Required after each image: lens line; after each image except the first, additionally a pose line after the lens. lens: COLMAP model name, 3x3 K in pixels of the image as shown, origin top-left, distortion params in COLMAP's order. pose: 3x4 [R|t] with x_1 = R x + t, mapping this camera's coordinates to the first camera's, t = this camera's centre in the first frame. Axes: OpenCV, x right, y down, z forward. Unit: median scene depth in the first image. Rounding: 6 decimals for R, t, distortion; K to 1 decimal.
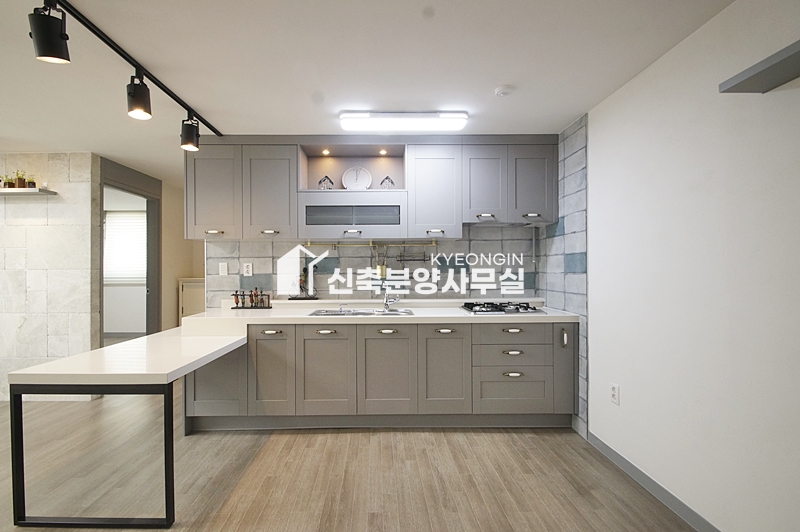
lens RADIAL K [[352.6, 0, 385.1], [0, 352.6, 268.1], [0, 0, 1]] dist [0.016032, -0.018850]
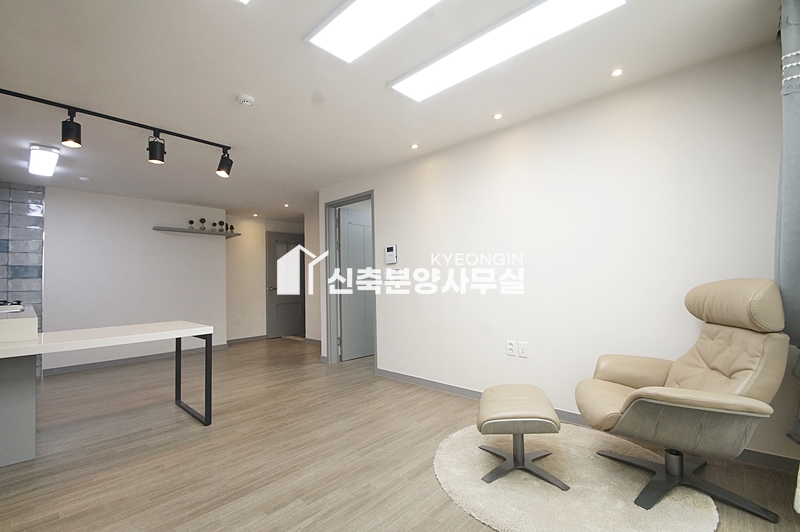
lens RADIAL K [[352.6, 0, 385.1], [0, 352.6, 268.1], [0, 0, 1]] dist [0.016032, -0.018850]
pose [[-0.707992, 0.047186, 0.704642, -1.563928], [0.020978, 0.998730, -0.045801, 0.068172], [-0.705909, -0.017645, -0.708083, 0.888129]]
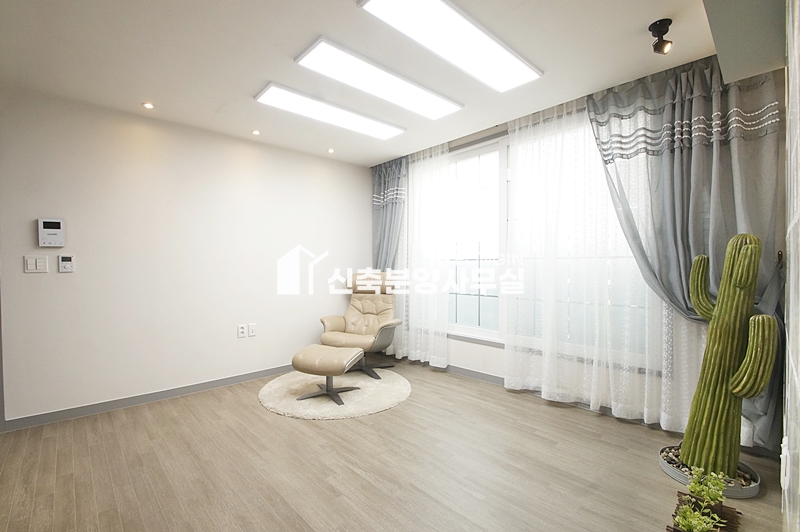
lens RADIAL K [[352.6, 0, 385.1], [0, 352.6, 268.1], [0, 0, 1]] dist [0.016032, -0.018850]
pose [[-0.755658, 0.015765, -0.654777, -0.709408], [0.011860, 0.999876, 0.010387, 0.042265], [0.654860, 0.000083, -0.755751, 1.109655]]
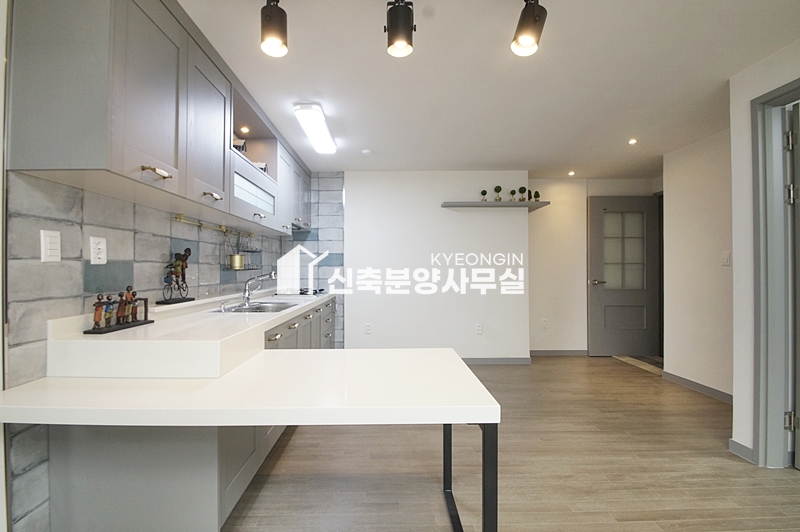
lens RADIAL K [[352.6, 0, 385.1], [0, 352.6, 268.1], [0, 0, 1]] dist [0.016032, -0.018850]
pose [[0.018513, 0.009029, 0.999788, -0.951507], [-0.002389, 0.999957, -0.008986, 0.034259], [-0.999826, -0.002222, 0.018534, 0.660137]]
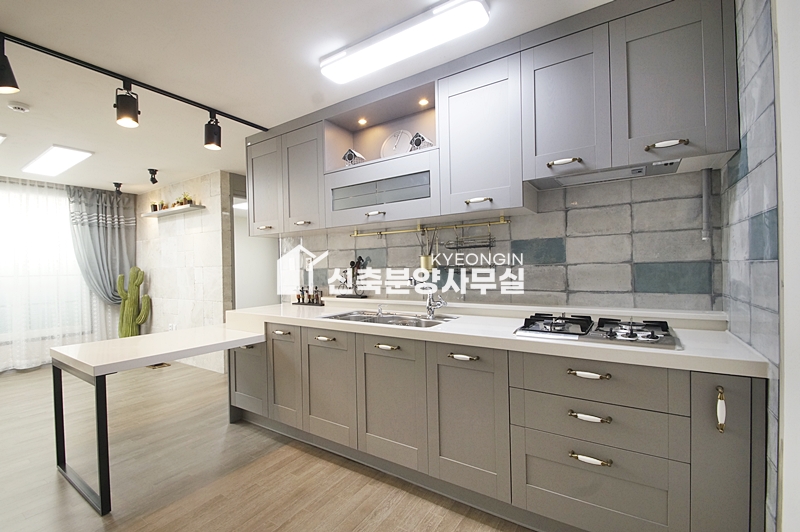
lens RADIAL K [[352.6, 0, 385.1], [0, 352.6, 268.1], [0, 0, 1]] dist [0.016032, -0.018850]
pose [[0.817689, -0.009733, -0.575577, 0.370641], [0.017916, 0.999803, 0.008544, 0.010941], [0.575381, -0.017298, 0.817703, 0.363647]]
